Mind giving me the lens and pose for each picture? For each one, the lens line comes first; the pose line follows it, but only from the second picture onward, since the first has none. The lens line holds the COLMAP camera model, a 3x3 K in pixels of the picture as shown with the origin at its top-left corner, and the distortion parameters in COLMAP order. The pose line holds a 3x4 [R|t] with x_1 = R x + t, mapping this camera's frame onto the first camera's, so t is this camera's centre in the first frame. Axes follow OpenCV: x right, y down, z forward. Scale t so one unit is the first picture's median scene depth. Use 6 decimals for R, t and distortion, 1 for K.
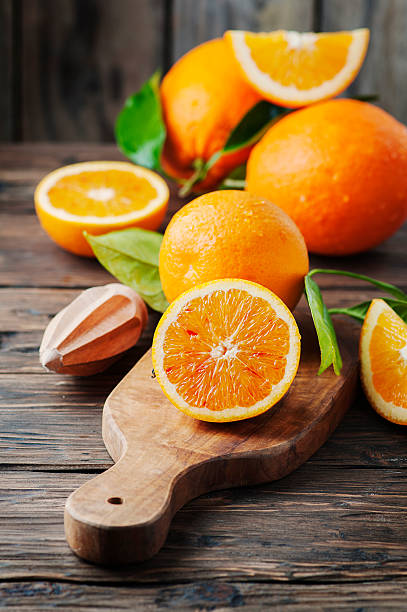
lens RADIAL K [[3091.1, 0, 203.5], [0, 3091.1, 306.0], [0, 0, 1]] dist [-0.009220, -8.412558]
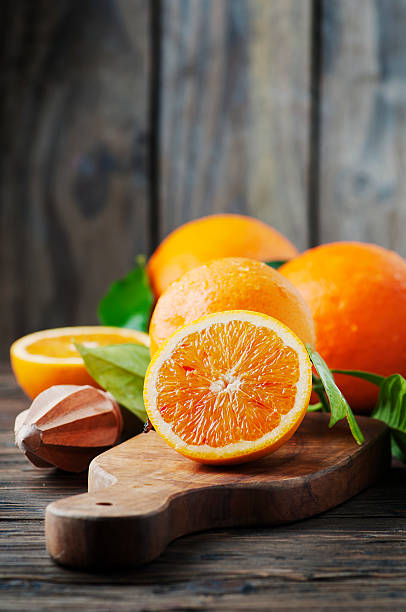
lens RADIAL K [[3091.1, 0, 203.0], [0, 3091.1, 306.0], [0, 0, 1]] dist [-0.009220, -8.412558]
pose [[0.999753, -0.019315, 0.010957, -0.008900], [0.021727, 0.952814, -0.302777, 0.259699], [-0.004592, 0.302940, 0.952999, 0.154087]]
